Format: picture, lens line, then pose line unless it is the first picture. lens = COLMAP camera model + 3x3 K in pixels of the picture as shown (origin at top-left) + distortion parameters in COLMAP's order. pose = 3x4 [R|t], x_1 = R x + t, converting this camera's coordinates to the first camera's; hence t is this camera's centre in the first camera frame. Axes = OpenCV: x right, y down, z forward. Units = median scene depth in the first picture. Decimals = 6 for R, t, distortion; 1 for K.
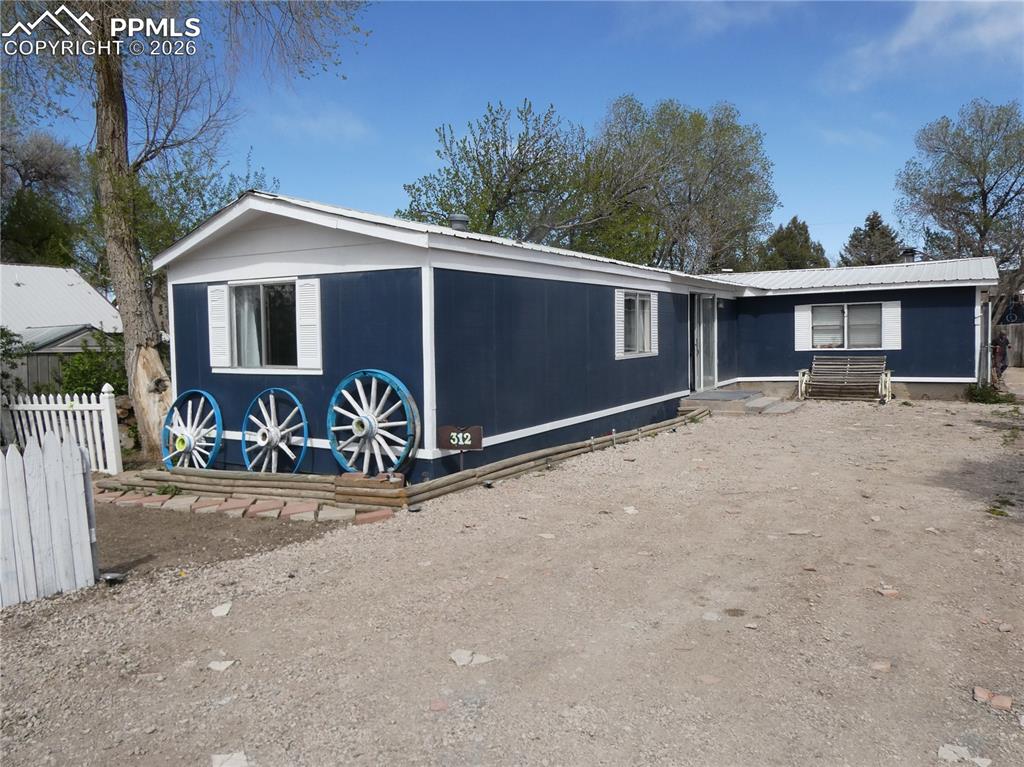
lens RADIAL K [[738.8, 0, 511.1], [0, 738.8, 382.0], [0, 0, 1]] dist [-0.001261, 0.006403]
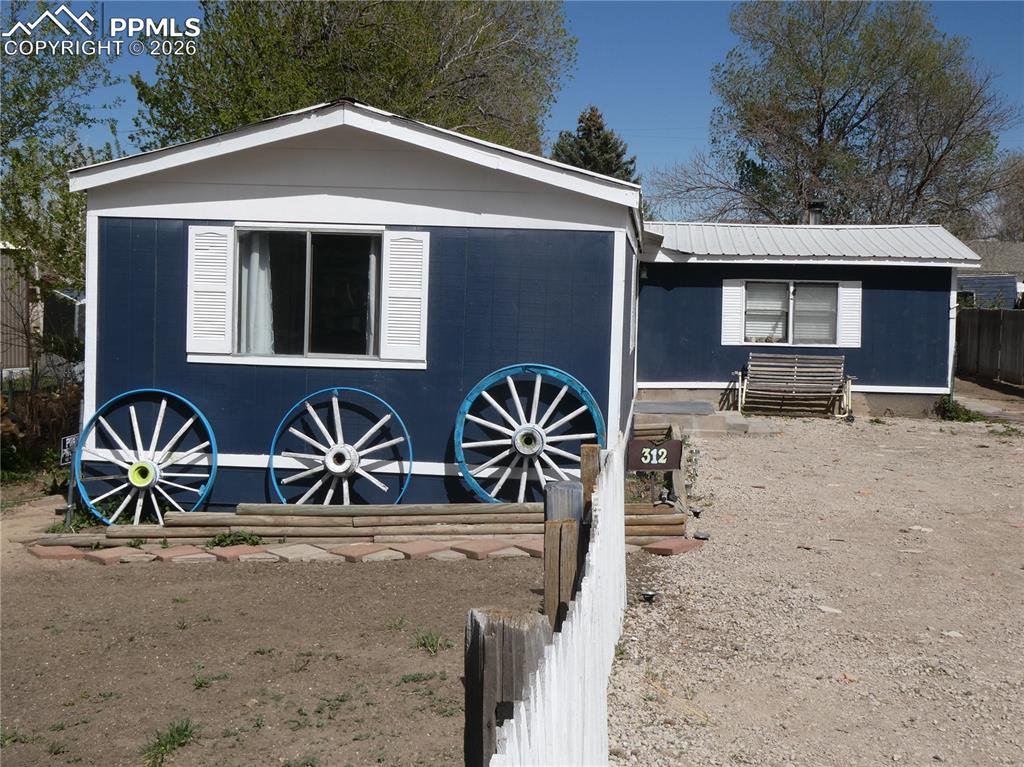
lens RADIAL K [[1454.6, 0, 512.7], [0, 1454.6, 383.6], [0, 0, 1]] dist [-0.004180, 0.000000]
pose [[0.900538, 0.014336, 0.434541, -0.691373], [-0.012224, 0.999896, -0.007655, 0.011580], [-0.434605, 0.001582, 0.900620, -0.242825]]
